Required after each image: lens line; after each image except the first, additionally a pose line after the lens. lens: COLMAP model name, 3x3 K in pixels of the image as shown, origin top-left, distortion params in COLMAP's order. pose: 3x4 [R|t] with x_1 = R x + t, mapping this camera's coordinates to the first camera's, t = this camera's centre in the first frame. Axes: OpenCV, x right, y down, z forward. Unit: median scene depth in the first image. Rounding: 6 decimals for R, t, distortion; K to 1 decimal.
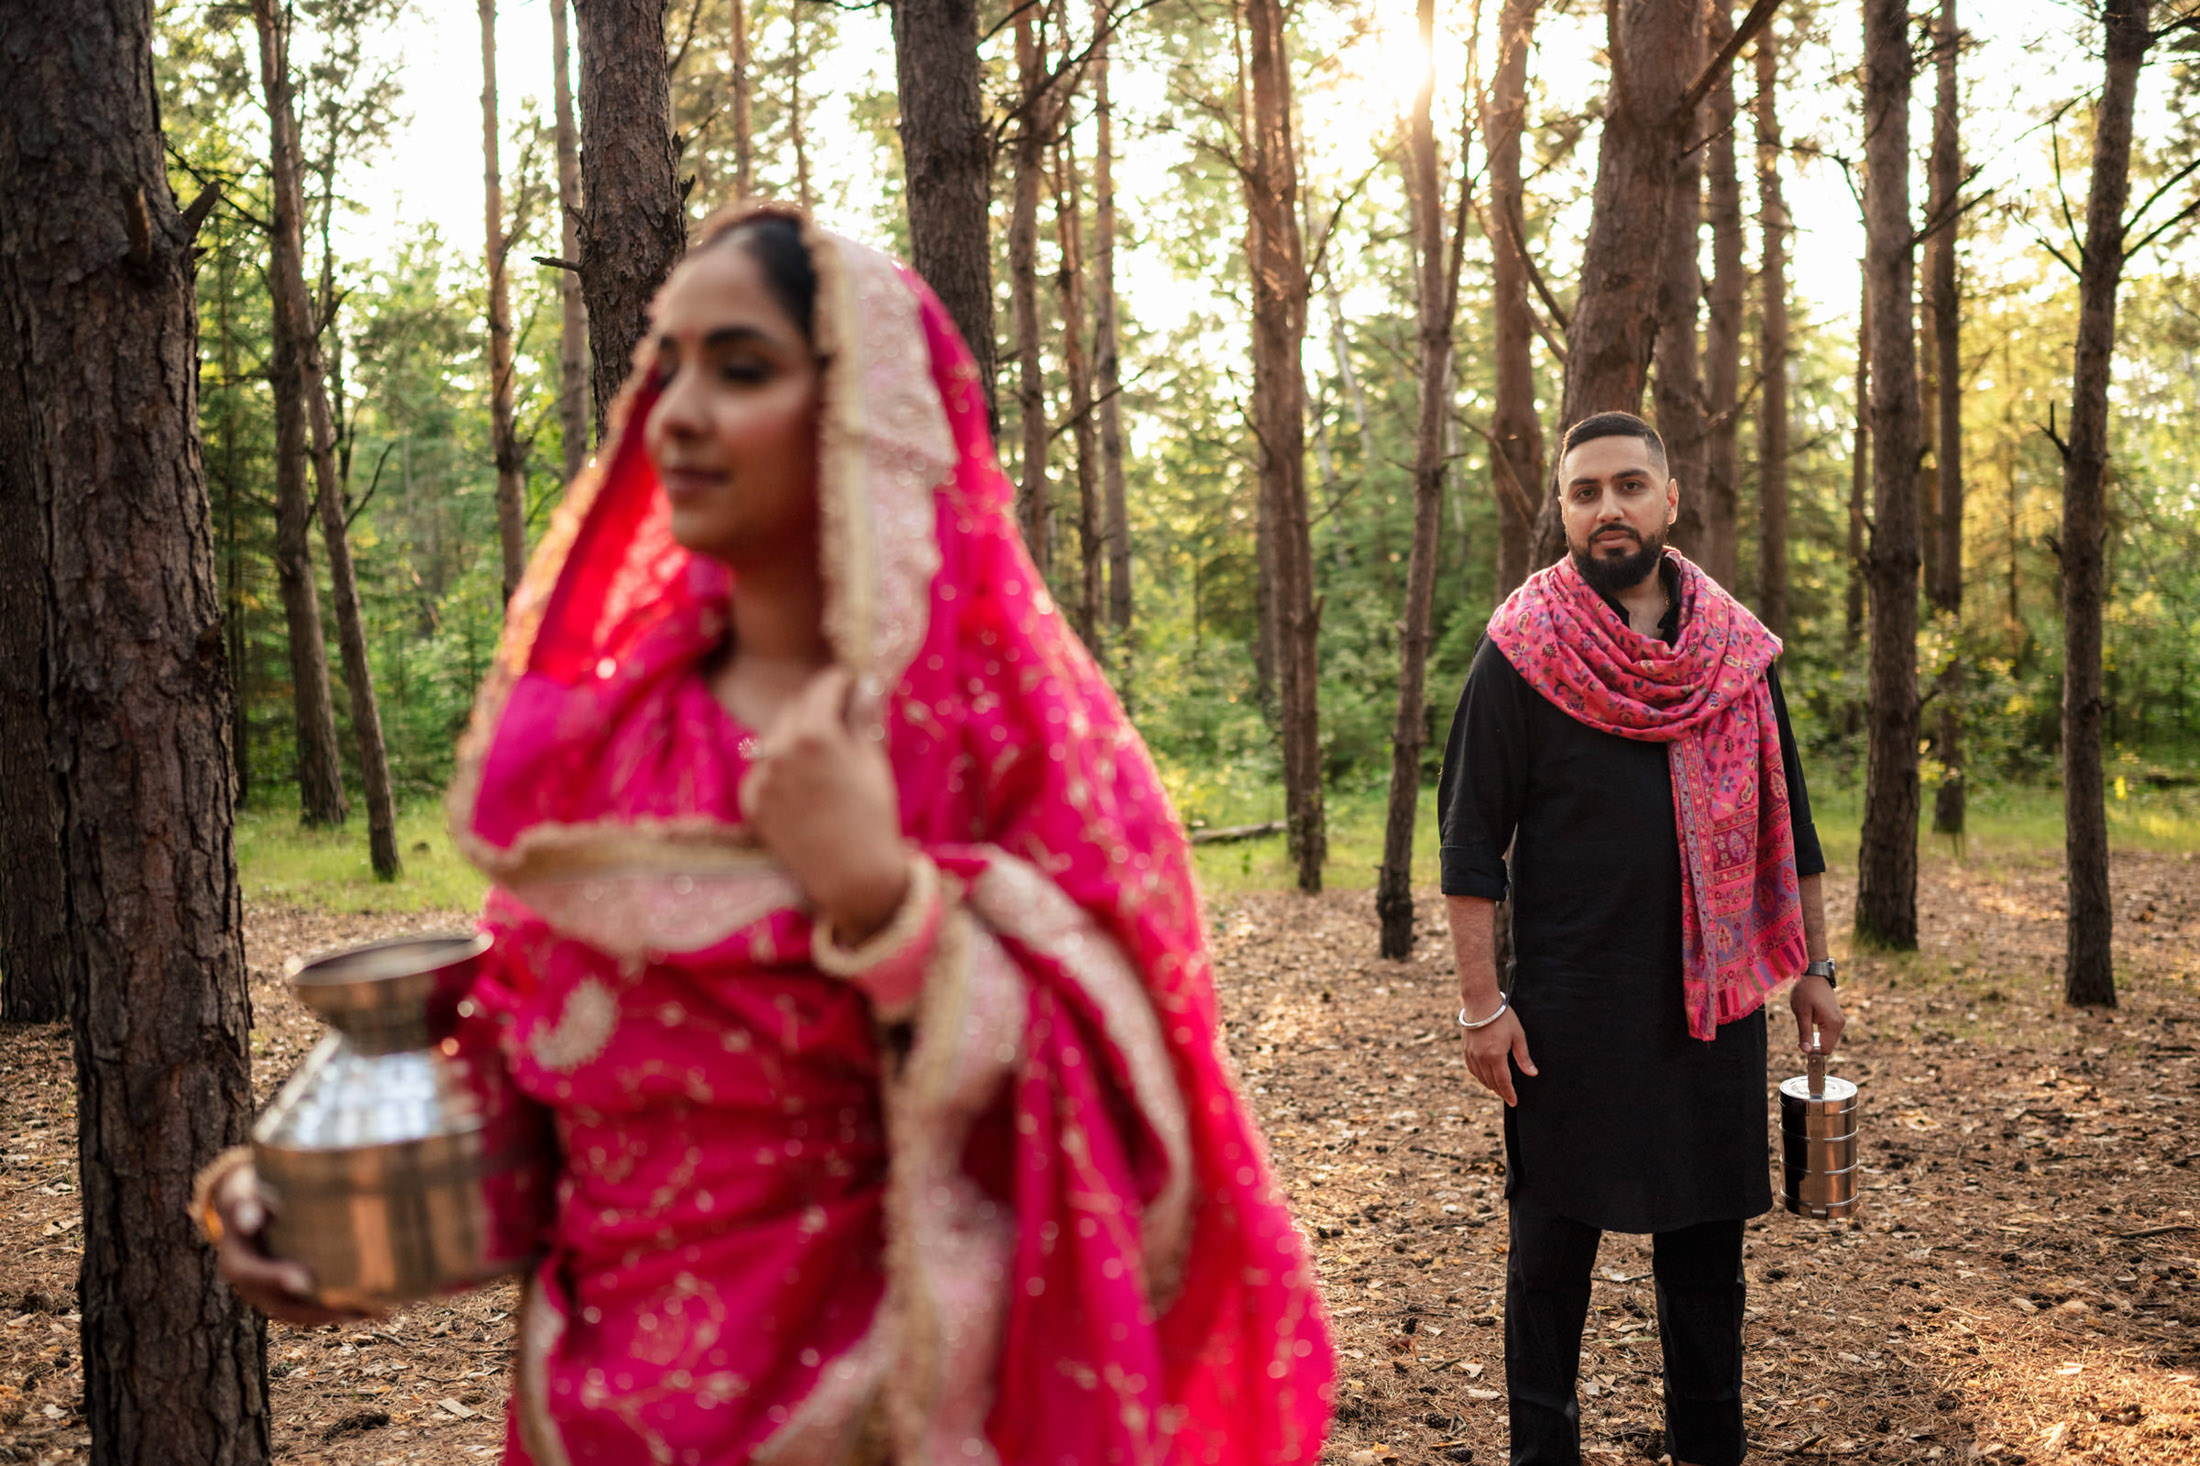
lens RADIAL K [[2113.6, 0, 1093.4], [0, 2113.6, 719.0], [0, 0, 1]] dist [-0.008746, 0.007141]
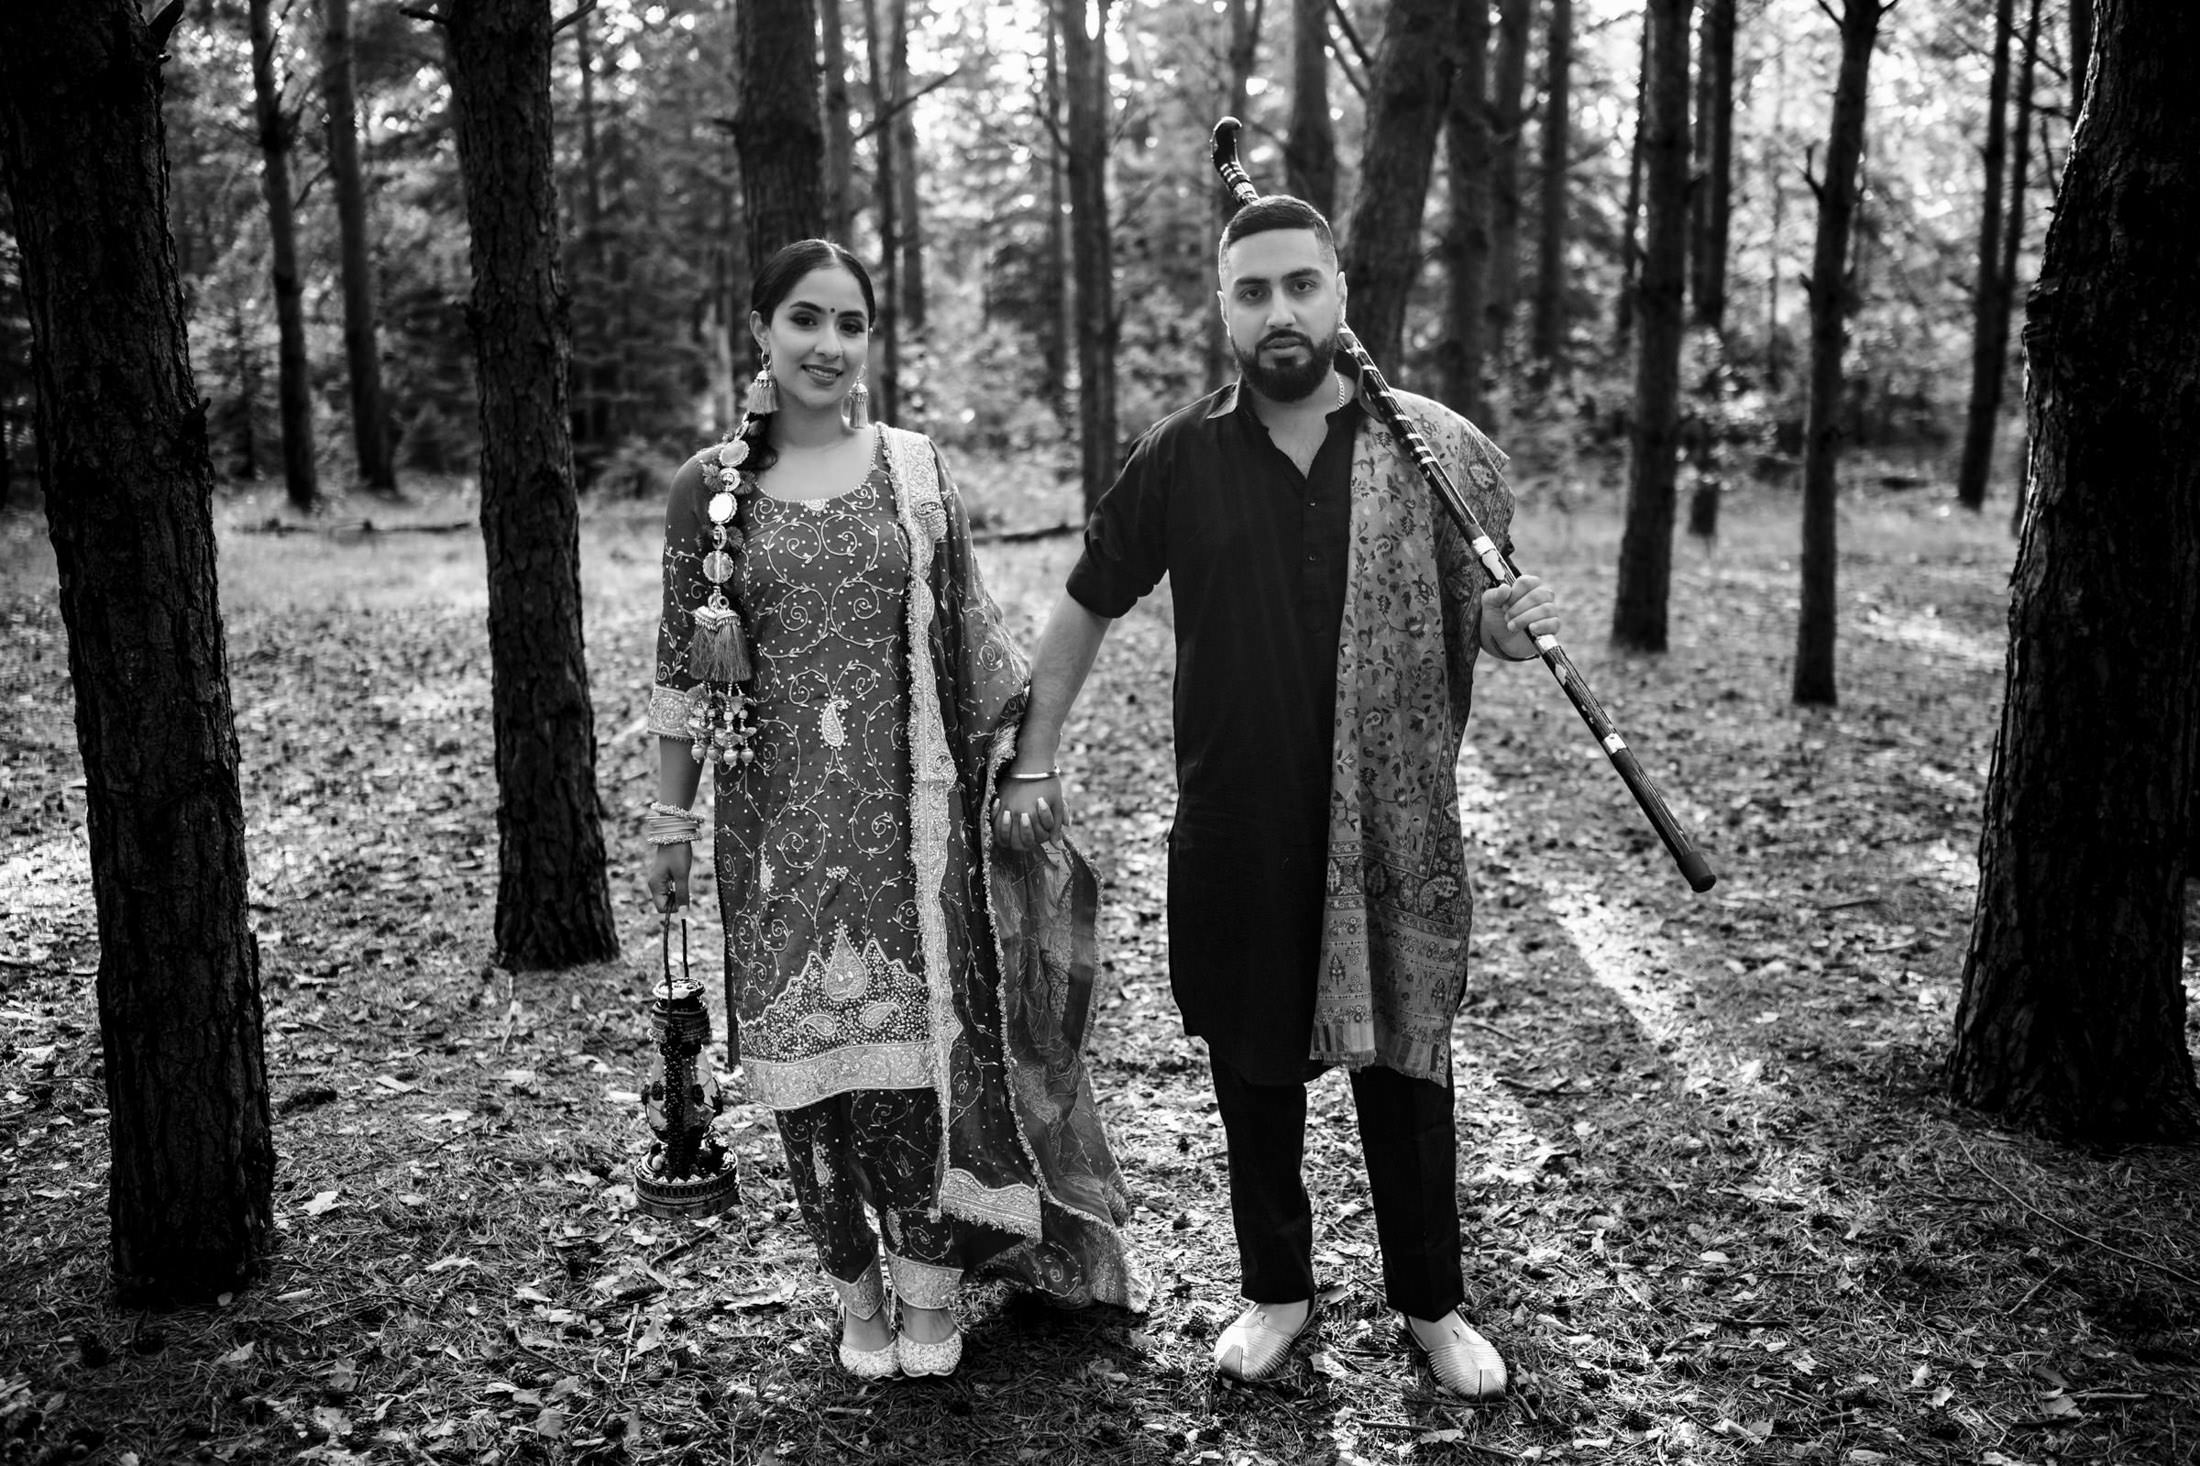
lens RADIAL K [[2115.3, 0, 1112.0], [0, 2115.3, 703.8], [0, 0, 1]] dist [0.002159, -0.007759]
pose [[0.993707, -0.006140, 0.111839, -0.030856], [-0.009648, 0.990093, 0.140082, -0.025012], [-0.111591, -0.140279, 0.983803, -0.086225]]
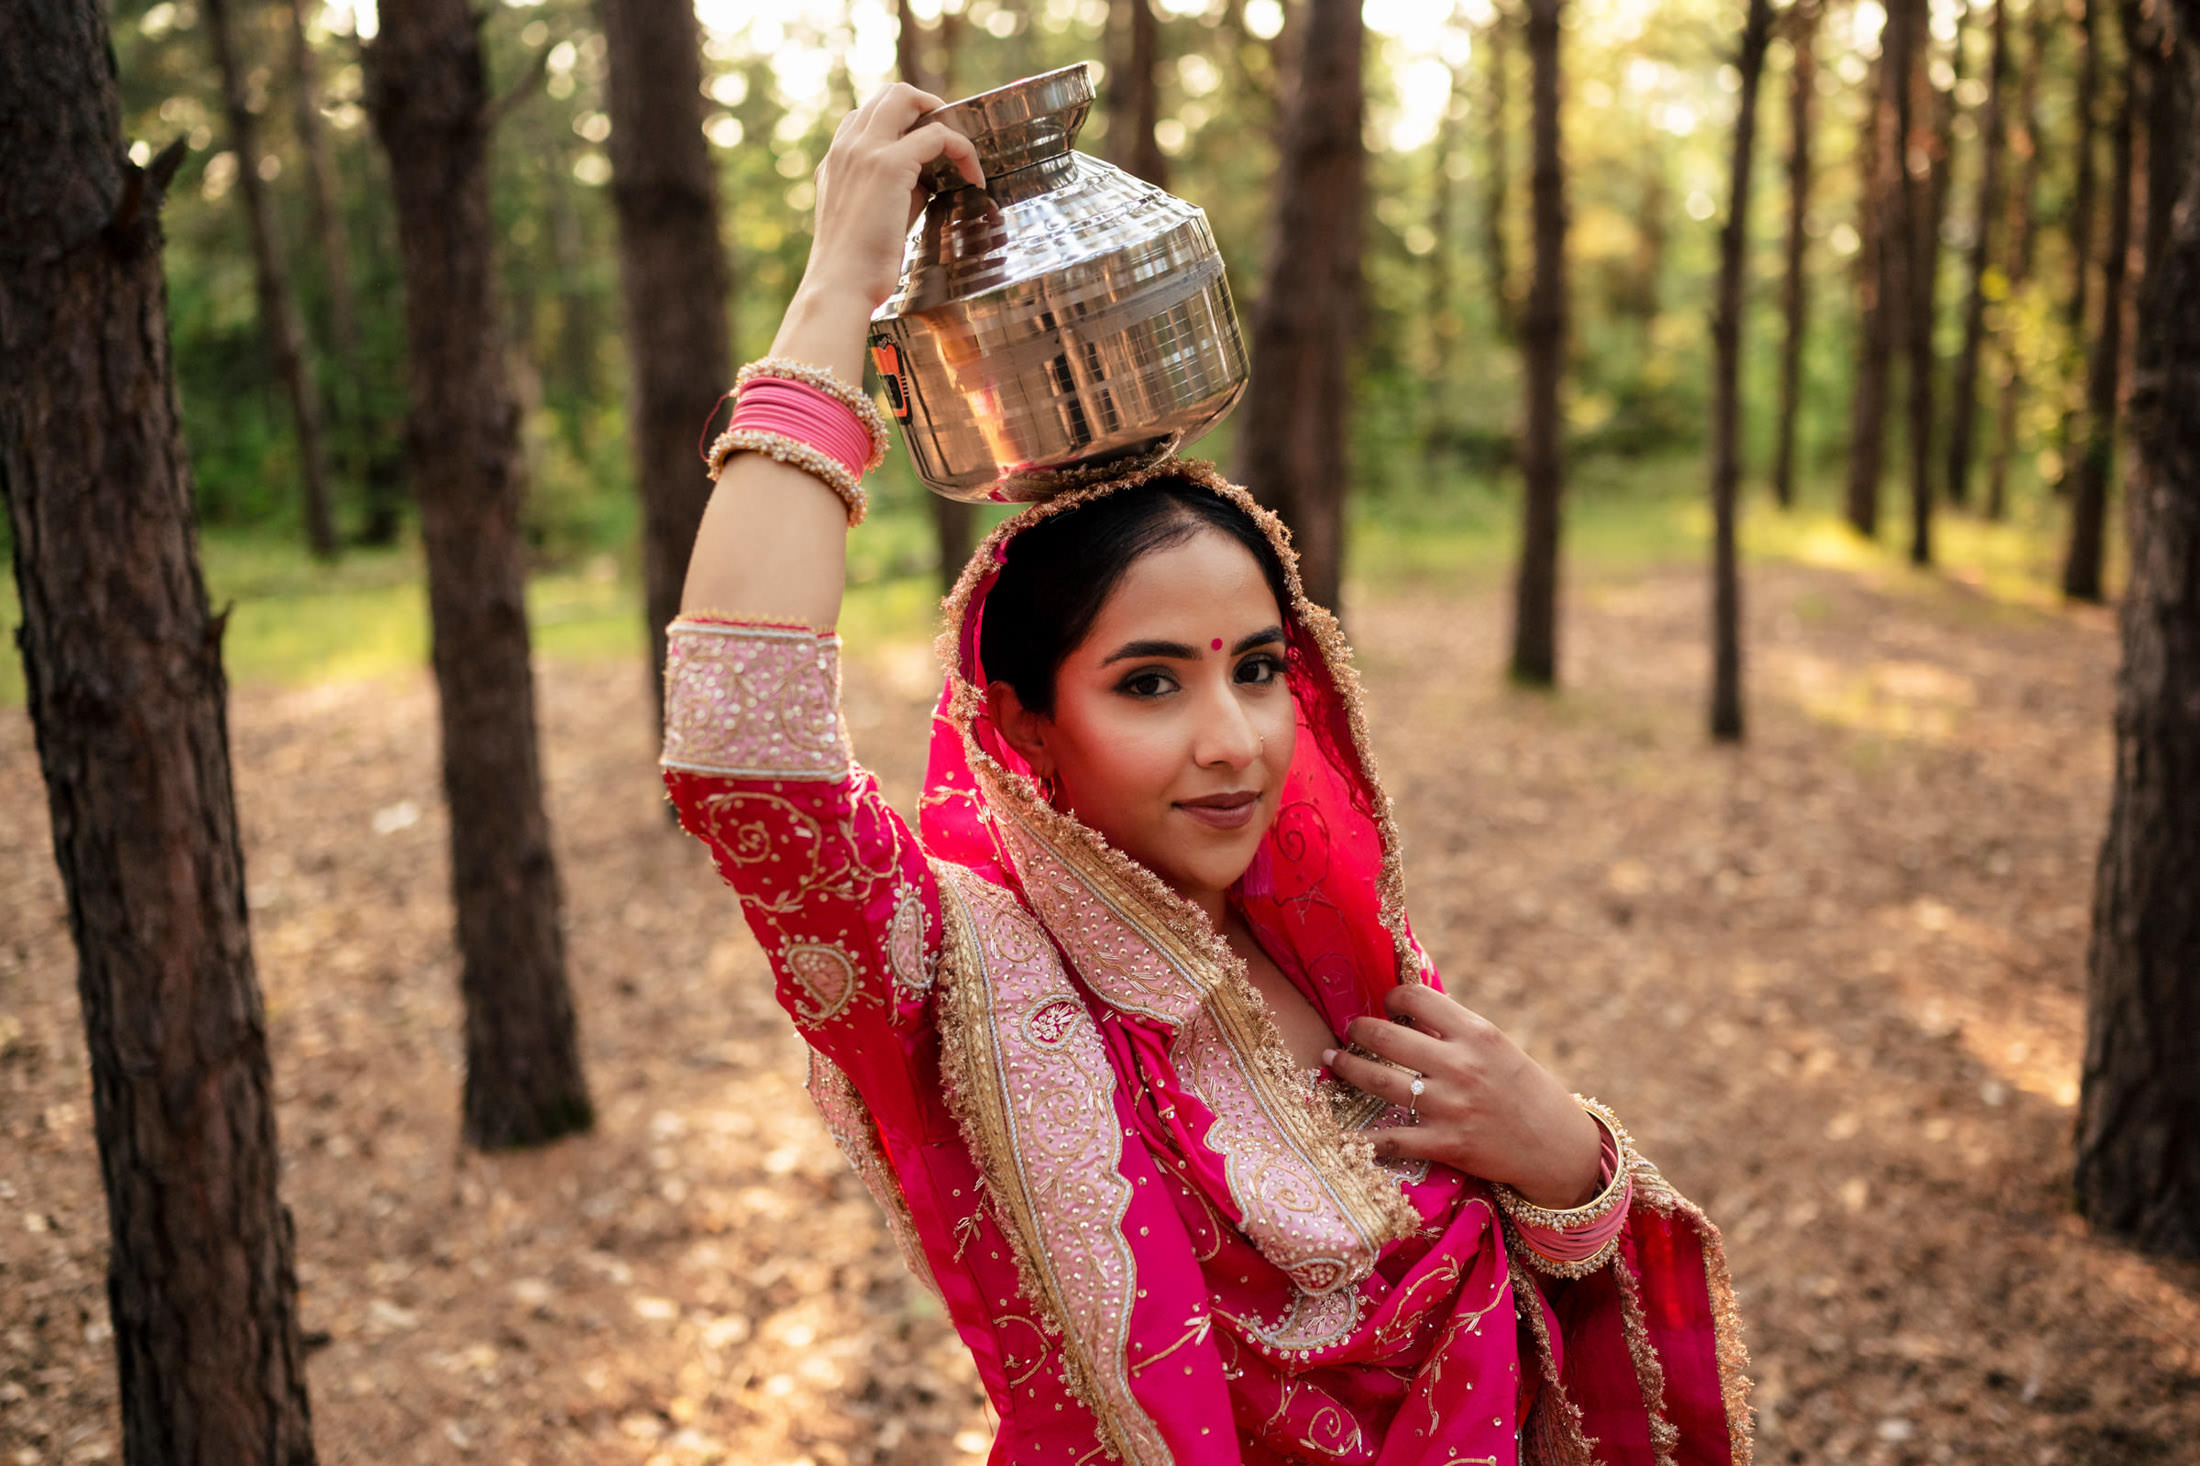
lens RADIAL K [[2114.0, 0, 1121.4], [0, 2114.0, 735.8], [0, 0, 1]] dist [-0.007065, -0.002558]
pose [[0.975333, -0.052908, 0.214302, -0.112031], [0.020094, 0.988100, 0.152497, -0.062323], [-0.219820, -0.144429, 0.964790, -0.003247]]
